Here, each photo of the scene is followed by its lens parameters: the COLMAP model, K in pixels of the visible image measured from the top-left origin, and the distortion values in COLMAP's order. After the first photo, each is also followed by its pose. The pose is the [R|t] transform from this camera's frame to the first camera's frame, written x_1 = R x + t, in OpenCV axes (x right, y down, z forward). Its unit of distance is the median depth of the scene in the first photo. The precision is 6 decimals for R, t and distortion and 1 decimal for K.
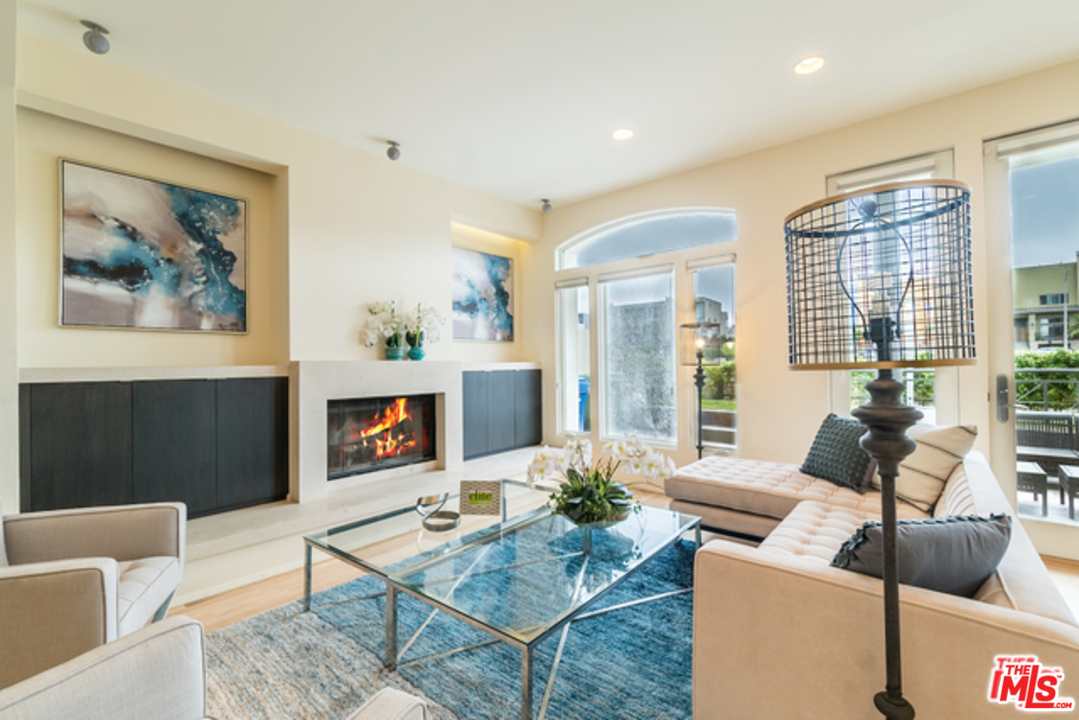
lens RADIAL K [[473.0, 0, 536.0], [0, 473.0, 359.8], [0, 0, 1]] dist [-0.002785, 0.000035]
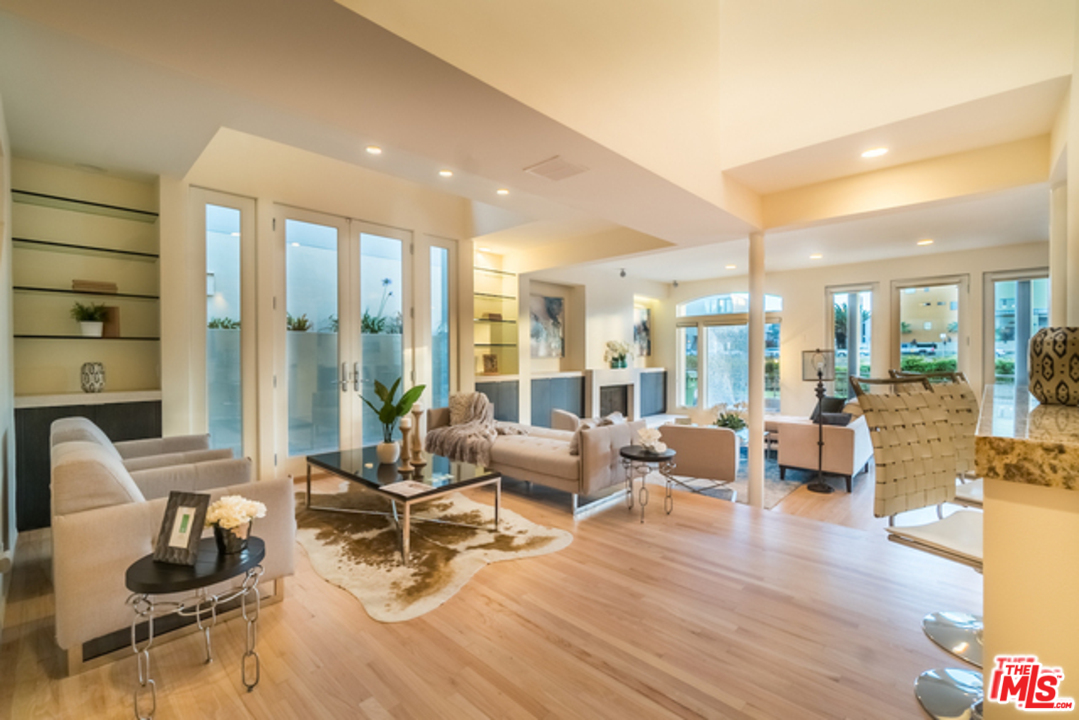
lens RADIAL K [[473.0, 0, 536.0], [0, 473.0, 359.8], [0, 0, 1]] dist [-0.002785, 0.000035]
pose [[0.998734, 0.011677, -0.048922, -0.662857], [-0.010787, 0.999772, 0.018410, -0.086730], [0.049126, -0.017859, 0.998633, -1.361467]]
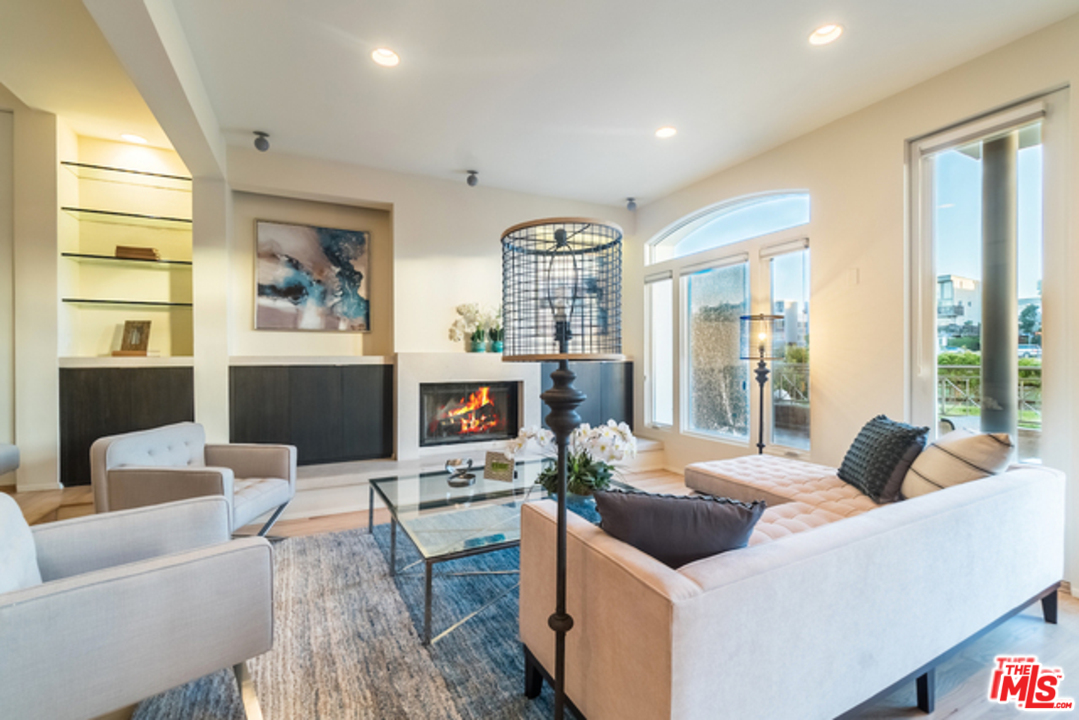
lens RADIAL K [[473.0, 0, 536.0], [0, 473.0, 359.8], [0, 0, 1]] dist [-0.002785, 0.000035]
pose [[0.924176, 0.011186, -0.381803, 0.351062], [-0.004725, 0.999829, 0.017856, -0.002899], [0.381938, -0.014698, 0.924071, -0.063859]]
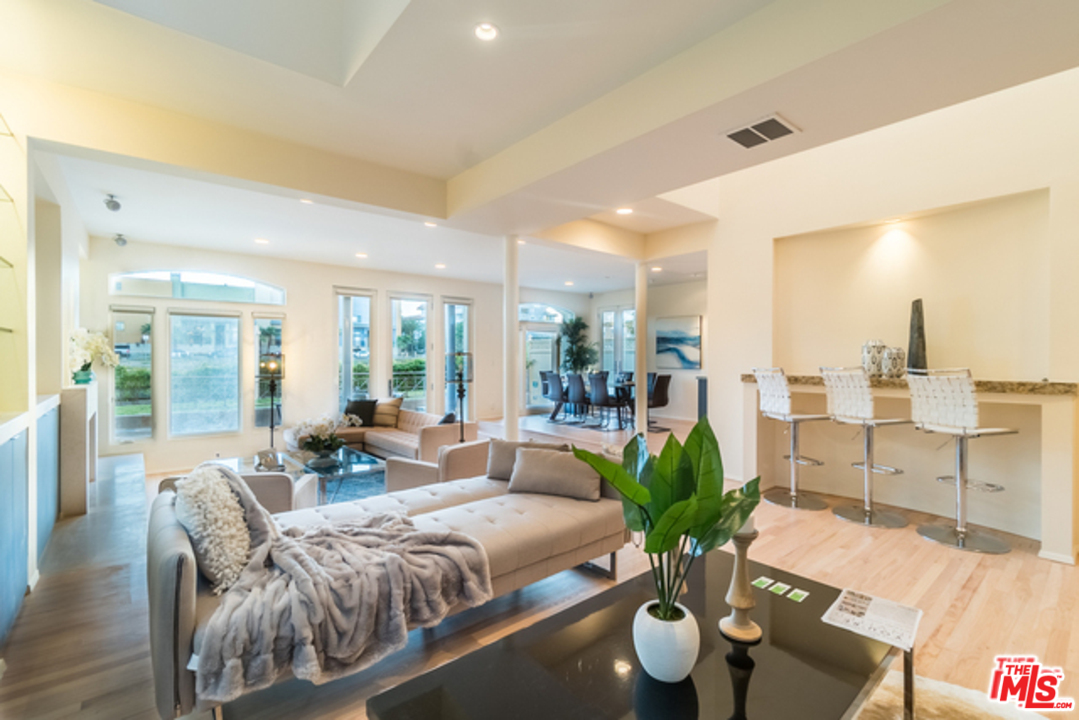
lens RADIAL K [[473.0, 0, 536.0], [0, 473.0, 359.8], [0, 0, 1]] dist [-0.002785, 0.000035]
pose [[0.157380, 0.008446, 0.987502, -1.451101], [-0.013318, 0.999891, -0.006429, -0.068748], [-0.987448, -0.012140, 0.157476, -0.232355]]
